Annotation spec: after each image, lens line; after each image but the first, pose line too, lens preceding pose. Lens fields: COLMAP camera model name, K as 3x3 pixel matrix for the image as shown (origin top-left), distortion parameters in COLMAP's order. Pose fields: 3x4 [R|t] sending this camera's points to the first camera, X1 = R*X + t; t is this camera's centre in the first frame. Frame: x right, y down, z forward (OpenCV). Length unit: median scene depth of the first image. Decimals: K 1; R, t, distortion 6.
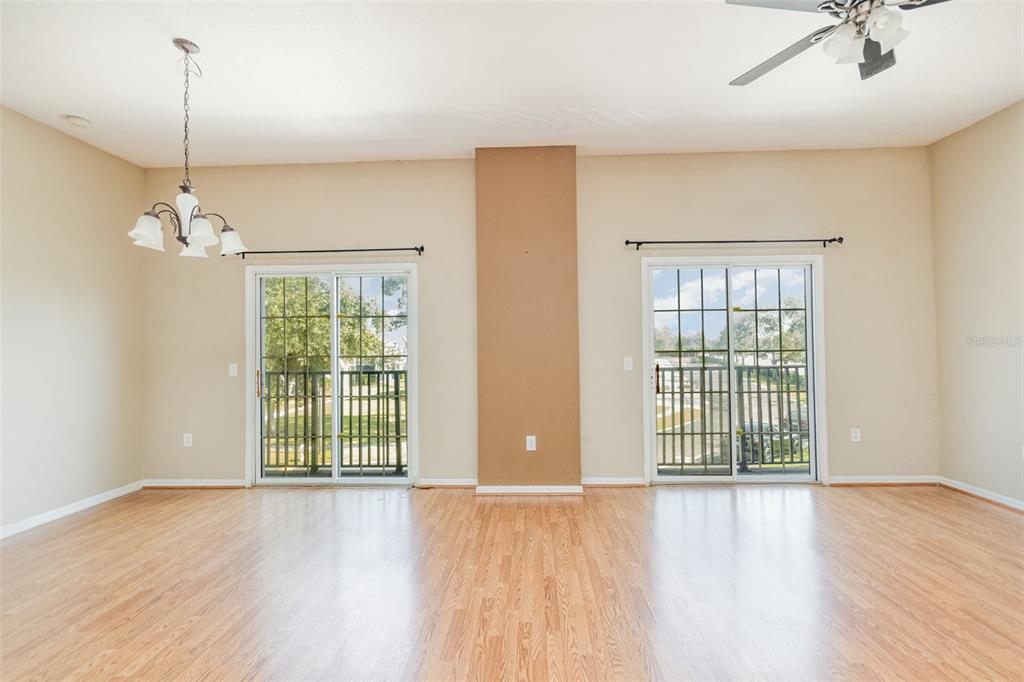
lens RADIAL K [[476.7, 0, 517.7], [0, 476.7, 331.6], [0, 0, 1]] dist [0.001622, 0.000704]
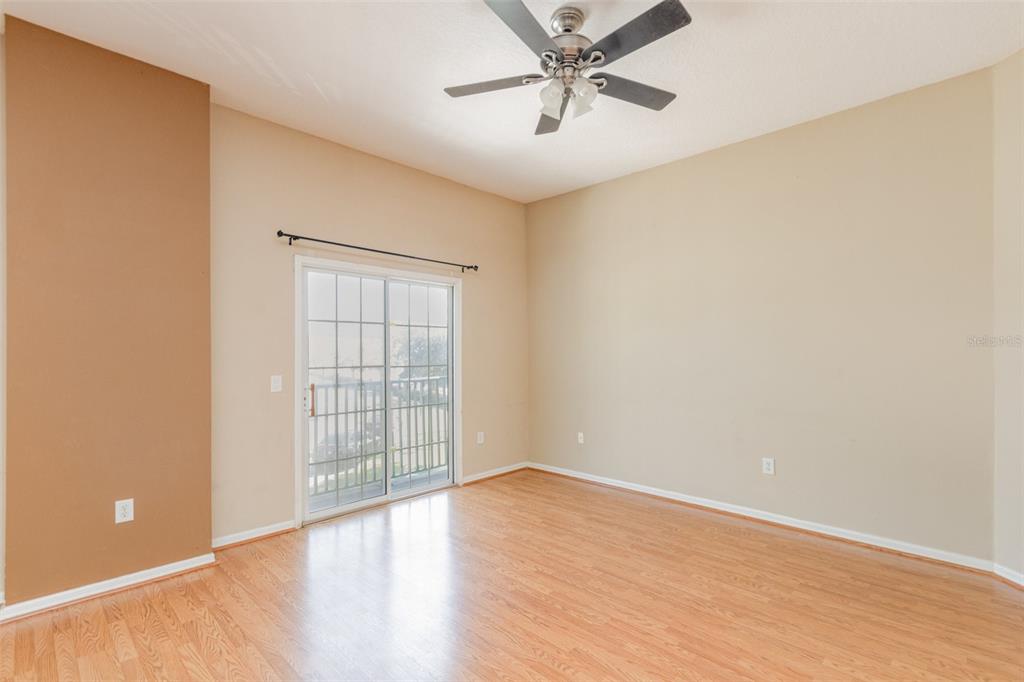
lens RADIAL K [[476.7, 0, 515.9], [0, 476.7, 344.9], [0, 0, 1]] dist [0.001622, 0.000704]
pose [[0.671686, 0.023873, 0.740451, -0.107220], [-0.029685, 0.999545, -0.005298, -0.005930], [-0.740241, -0.018422, 0.672089, 0.171174]]
